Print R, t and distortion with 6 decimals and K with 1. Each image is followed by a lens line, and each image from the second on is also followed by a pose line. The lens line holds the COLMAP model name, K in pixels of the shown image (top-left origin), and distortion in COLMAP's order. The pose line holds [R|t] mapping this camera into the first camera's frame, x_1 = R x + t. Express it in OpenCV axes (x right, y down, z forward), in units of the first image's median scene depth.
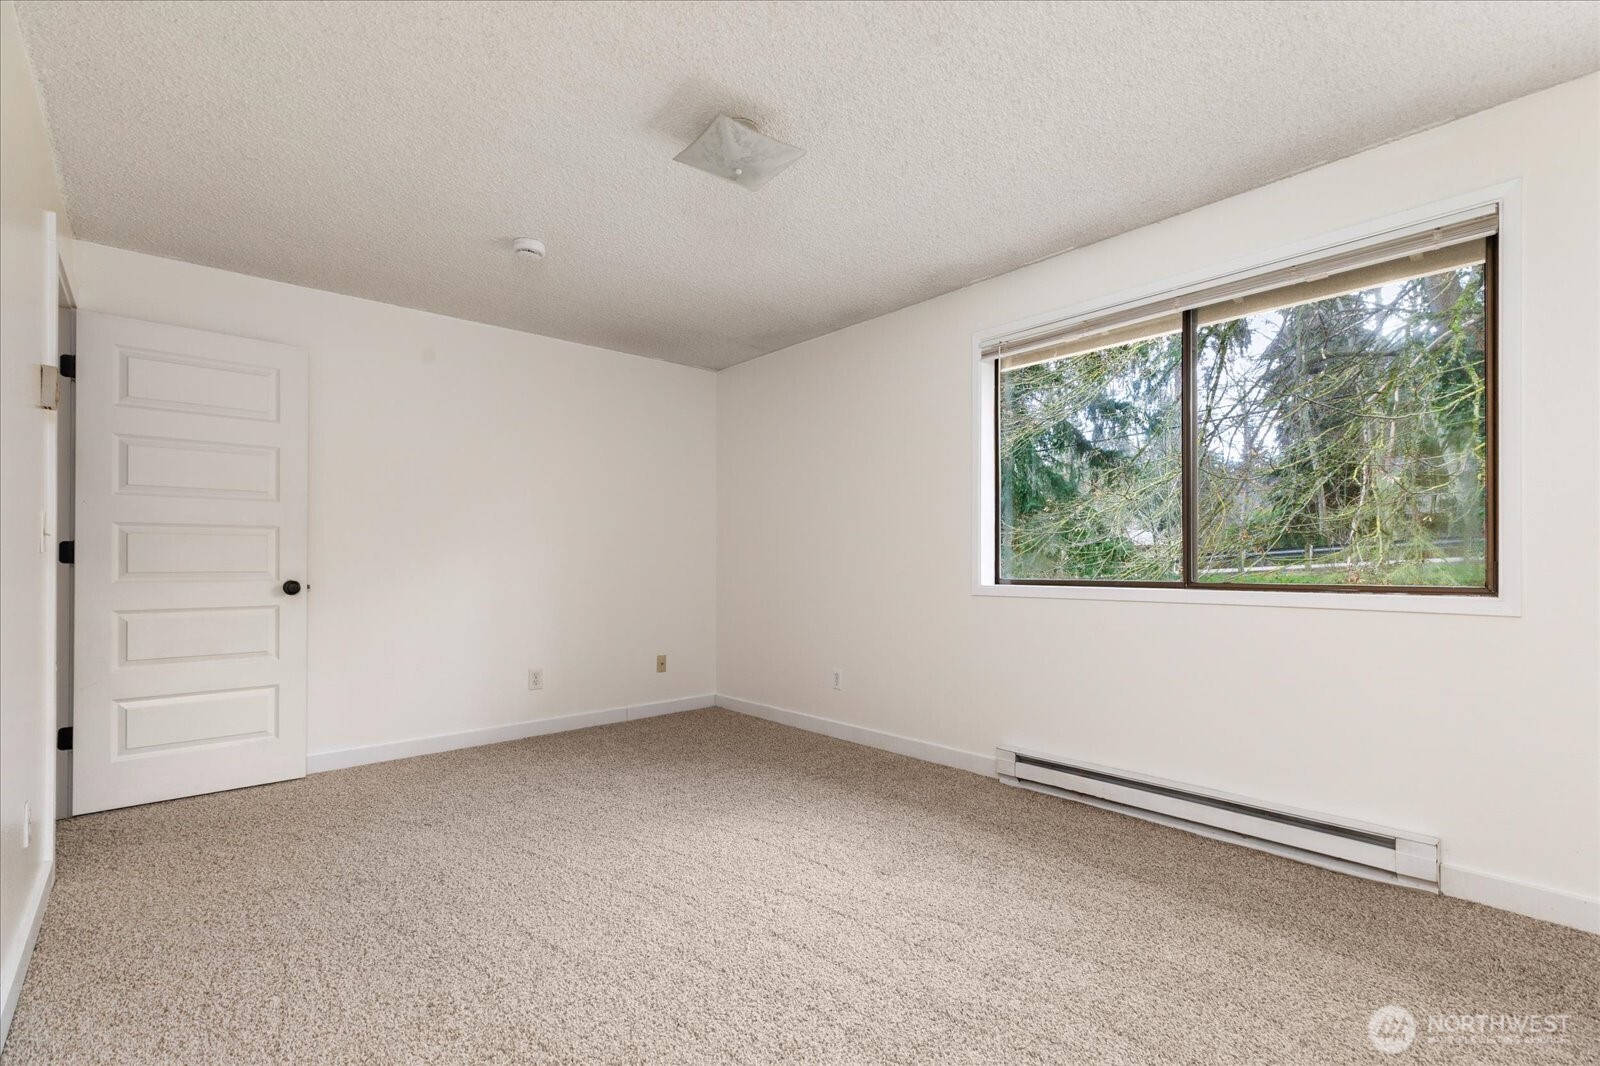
lens RADIAL K [[785.7, 0, 807.6], [0, 785.7, 560.8], [0, 0, 1]] dist [0.000571, 0.000061]
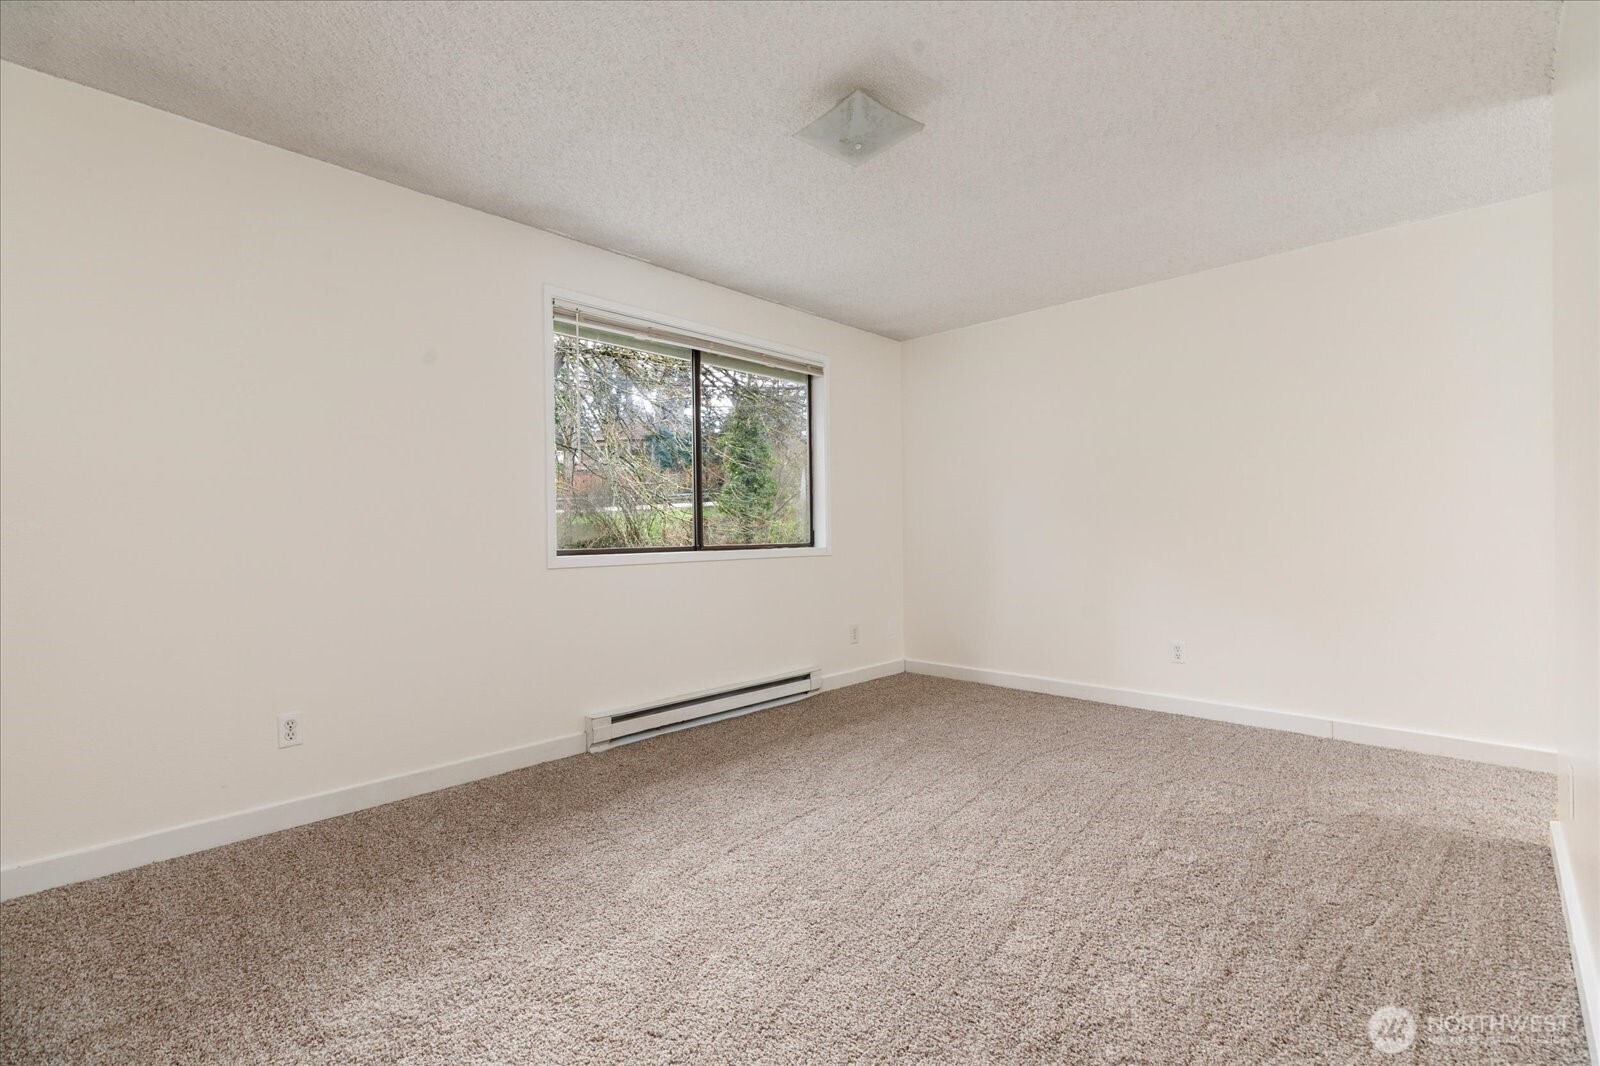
lens RADIAL K [[785.7, 0, 807.6], [0, 785.7, 560.8], [0, 0, 1]] dist [0.000571, 0.000061]
pose [[-0.168361, -0.041194, 0.984864, -0.904951], [0.003094, 0.999099, 0.042318, -0.007738], [-0.985720, 0.010172, -0.168082, 1.029641]]
